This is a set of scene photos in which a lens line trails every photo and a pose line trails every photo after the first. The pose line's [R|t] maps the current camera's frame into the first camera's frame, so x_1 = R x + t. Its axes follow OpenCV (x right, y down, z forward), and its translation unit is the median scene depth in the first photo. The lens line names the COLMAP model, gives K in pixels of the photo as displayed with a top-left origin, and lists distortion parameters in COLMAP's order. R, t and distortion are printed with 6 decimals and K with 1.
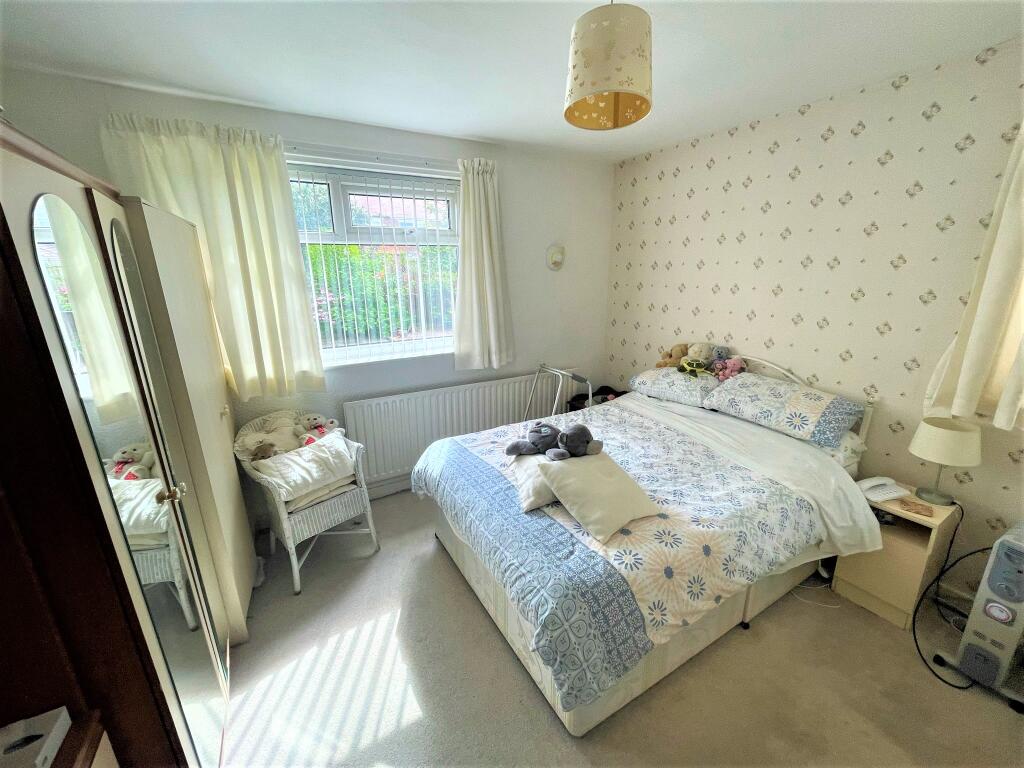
lens RADIAL K [[415.8, 0, 514.0], [0, 415.8, 383.5], [0, 0, 1]] dist [-0.002481, -0.000132]
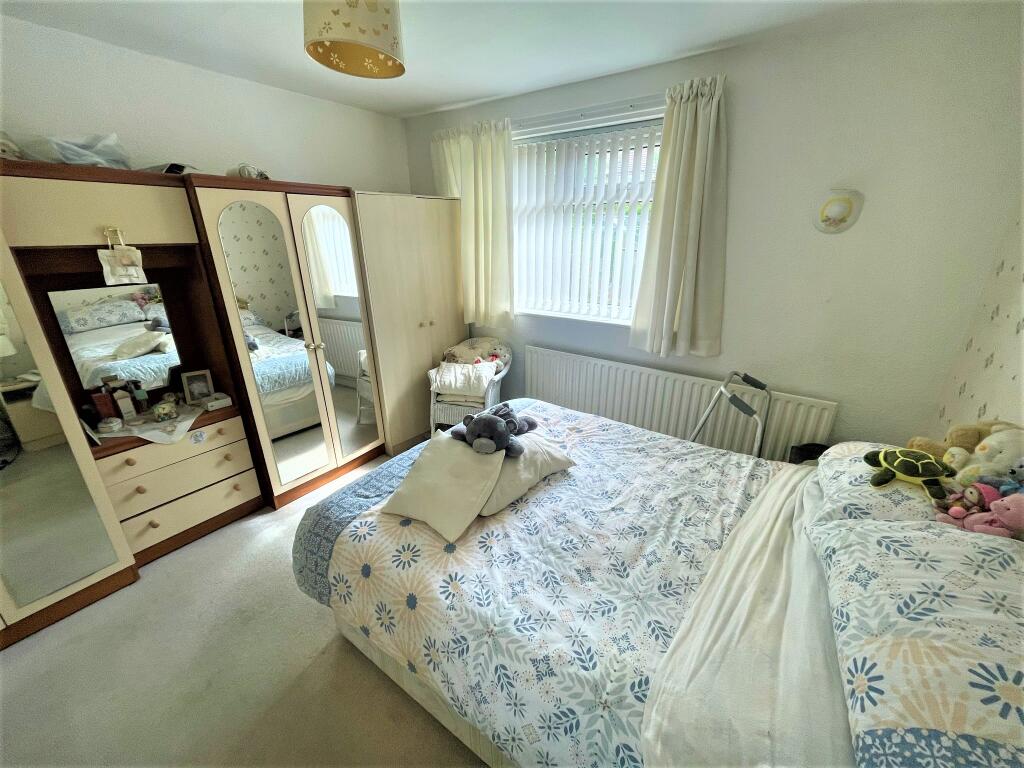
lens RADIAL K [[415.8, 0, 514.0], [0, 415.8, 383.5], [0, 0, 1]] dist [-0.002481, -0.000132]
pose [[0.402475, 0.326423, -0.855255, 0.894047], [-0.238057, 0.939443, 0.246528, -0.192651], [0.883936, 0.104378, 0.455810, 0.628467]]
